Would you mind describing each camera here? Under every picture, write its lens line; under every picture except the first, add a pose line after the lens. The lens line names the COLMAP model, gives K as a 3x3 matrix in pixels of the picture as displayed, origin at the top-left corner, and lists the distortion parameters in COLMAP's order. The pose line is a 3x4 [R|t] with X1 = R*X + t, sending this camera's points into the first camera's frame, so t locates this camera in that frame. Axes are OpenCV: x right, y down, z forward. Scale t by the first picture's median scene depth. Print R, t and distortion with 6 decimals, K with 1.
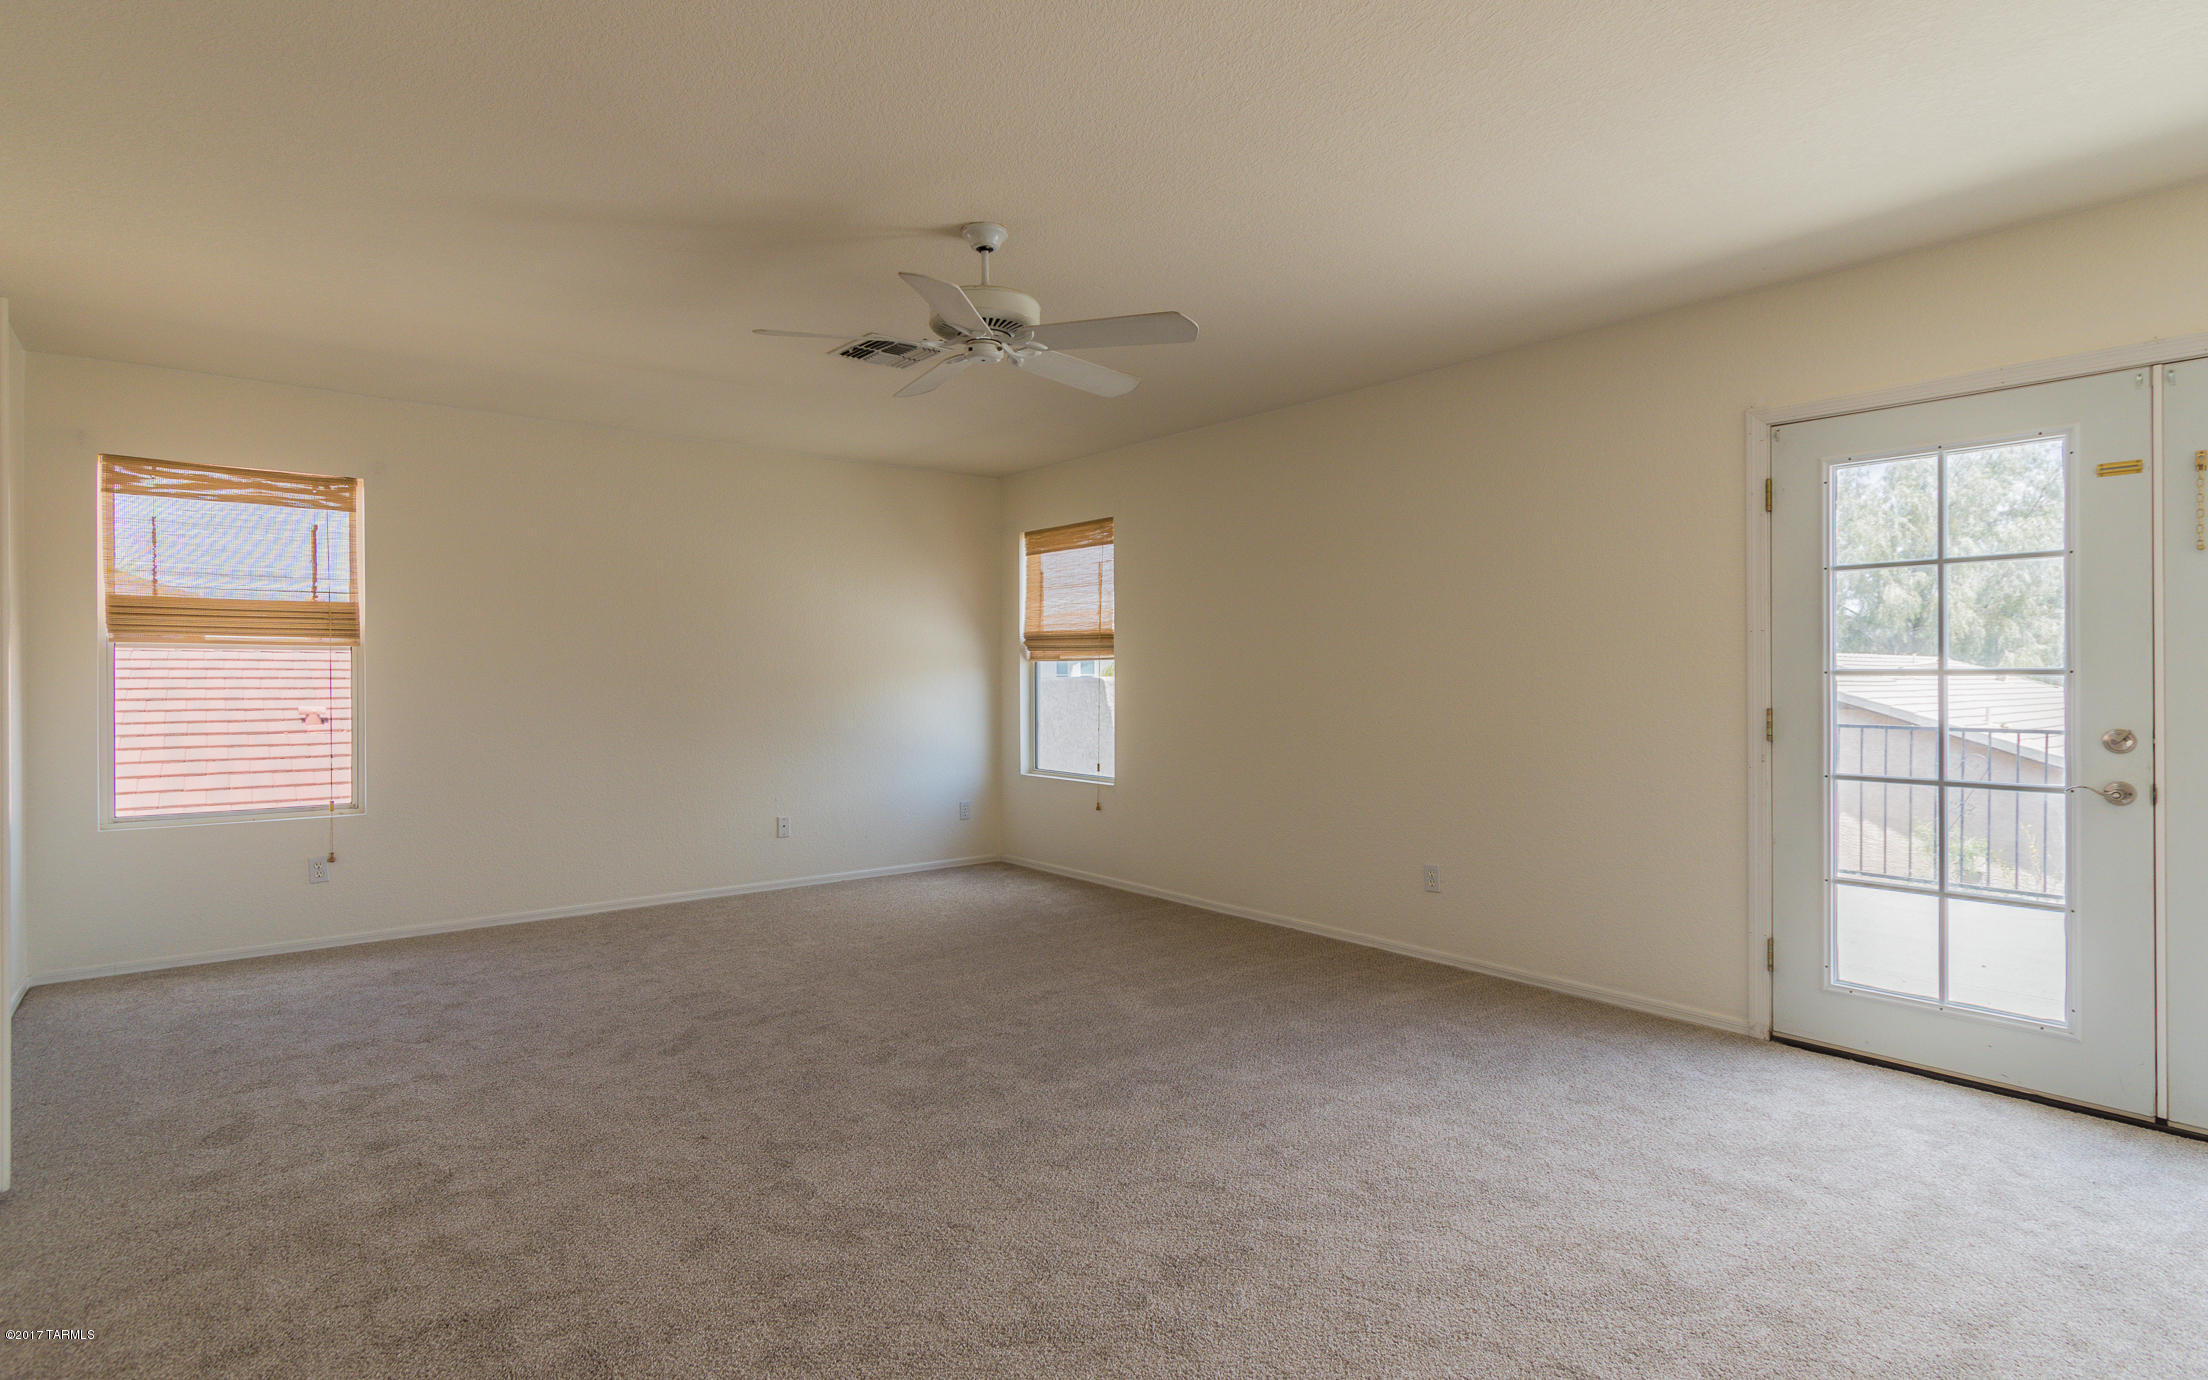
lens RADIAL K [[1055.0, 0, 1118.0], [0, 1055.0, 685.6], [0, 0, 1]] dist [0.008358, 0.000127]
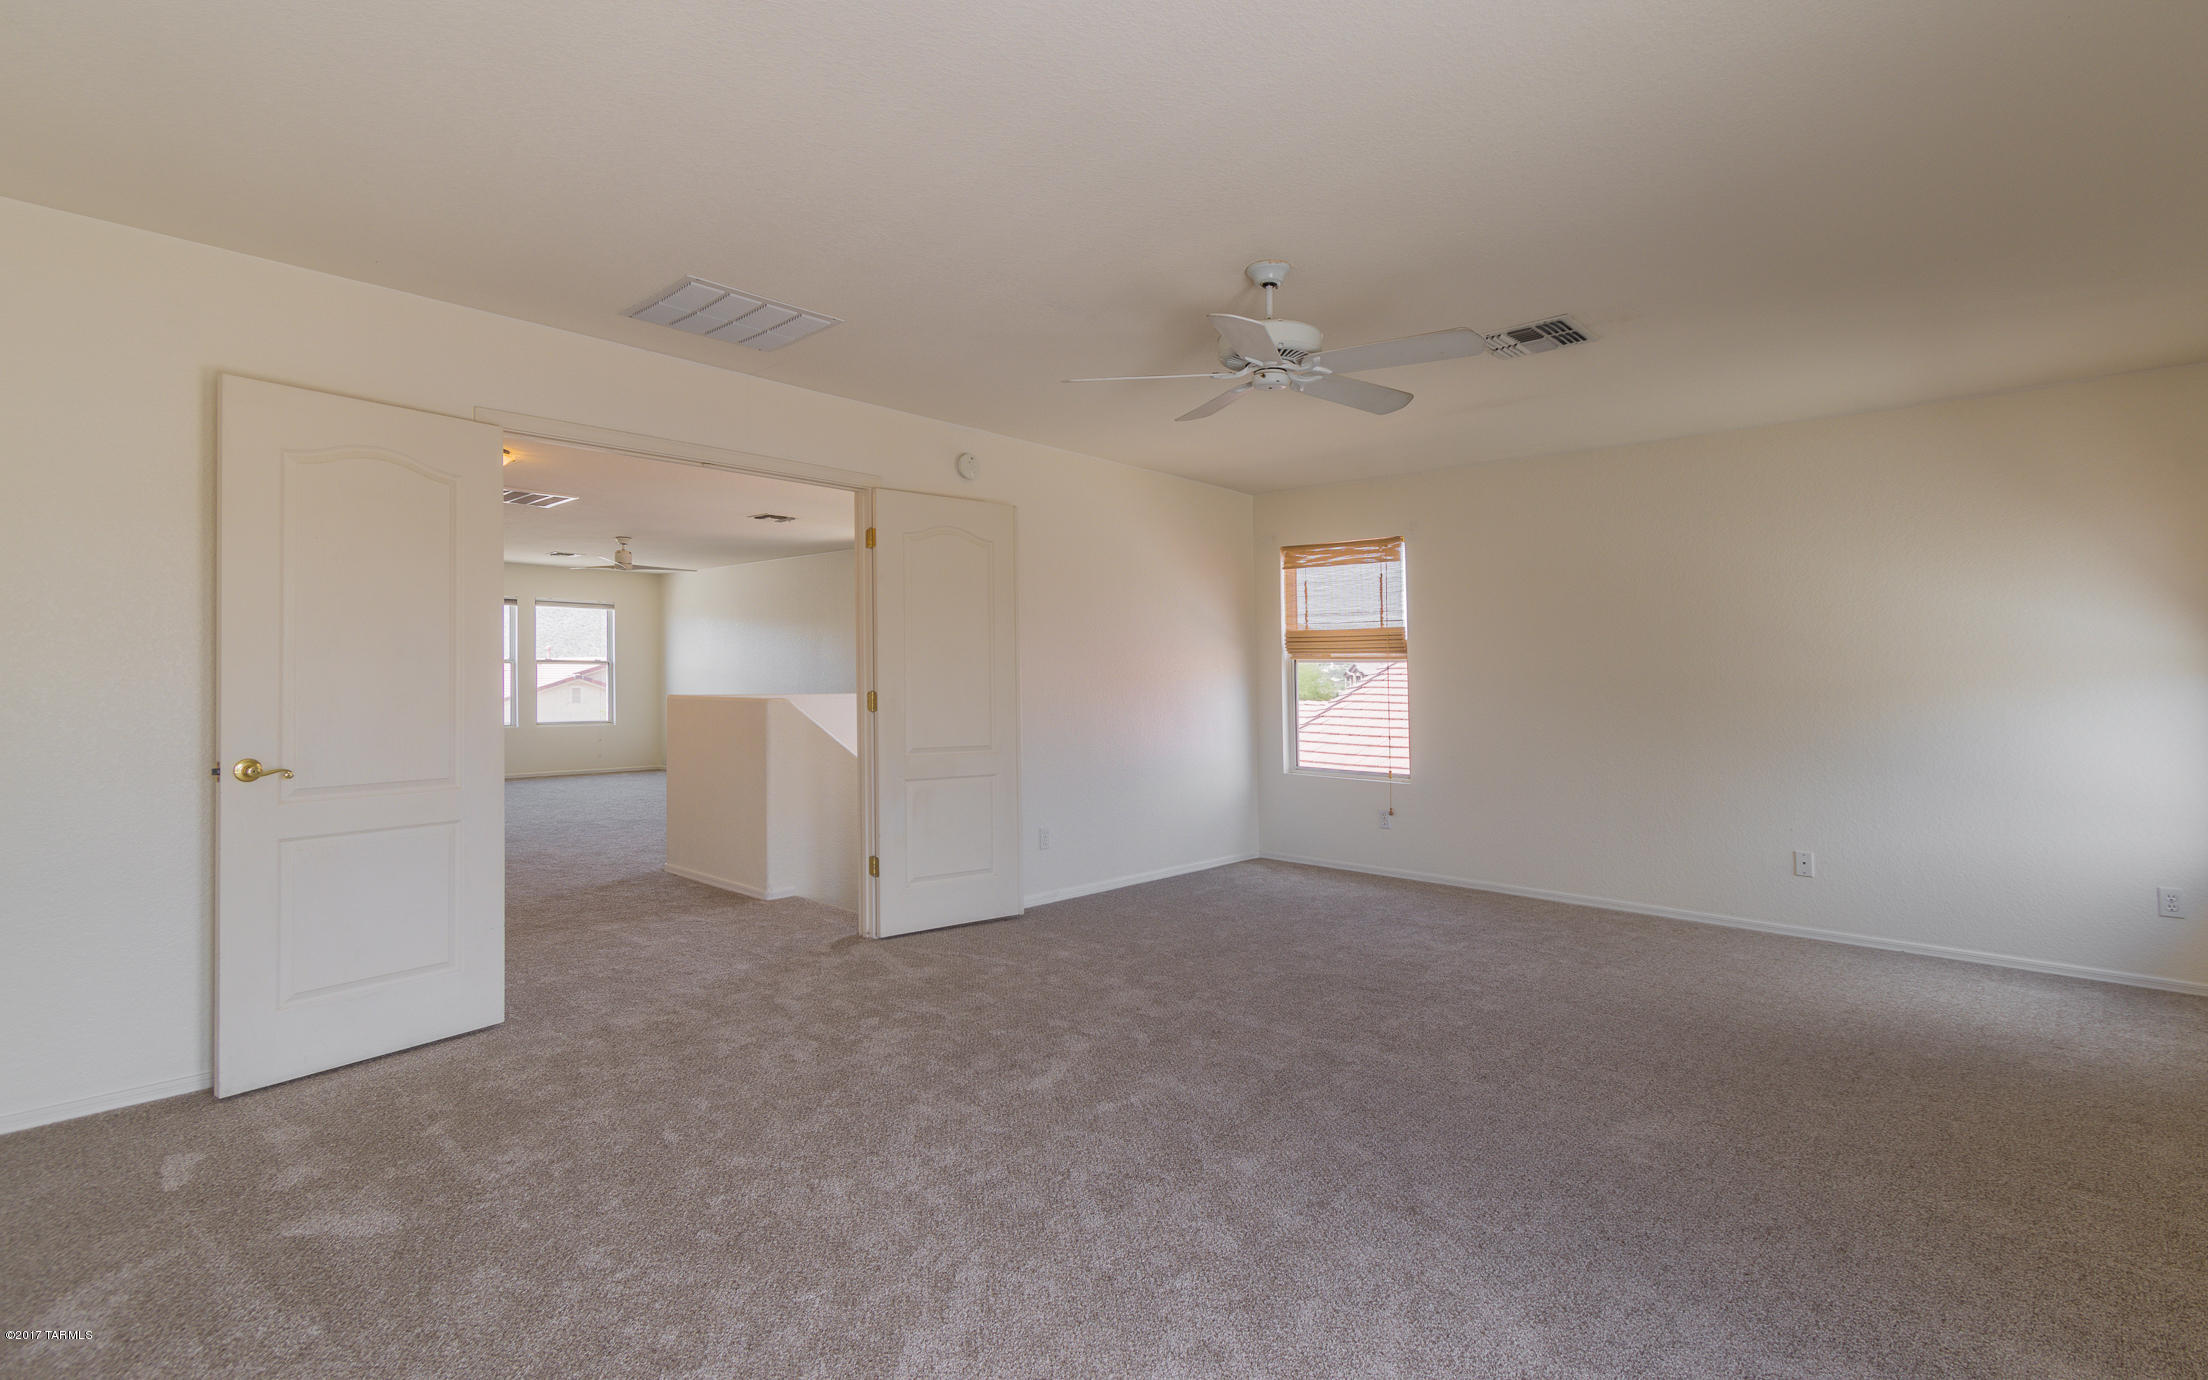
lens RADIAL K [[1055.0, 0, 1115.9], [0, 1055.0, 682.8], [0, 0, 1]] dist [0.008358, 0.000127]
pose [[0.140632, 0.004840, -0.990050, 0.597675], [-0.017084, 0.999851, 0.002462, -0.003481], [0.989914, 0.016568, 0.140694, 0.465134]]
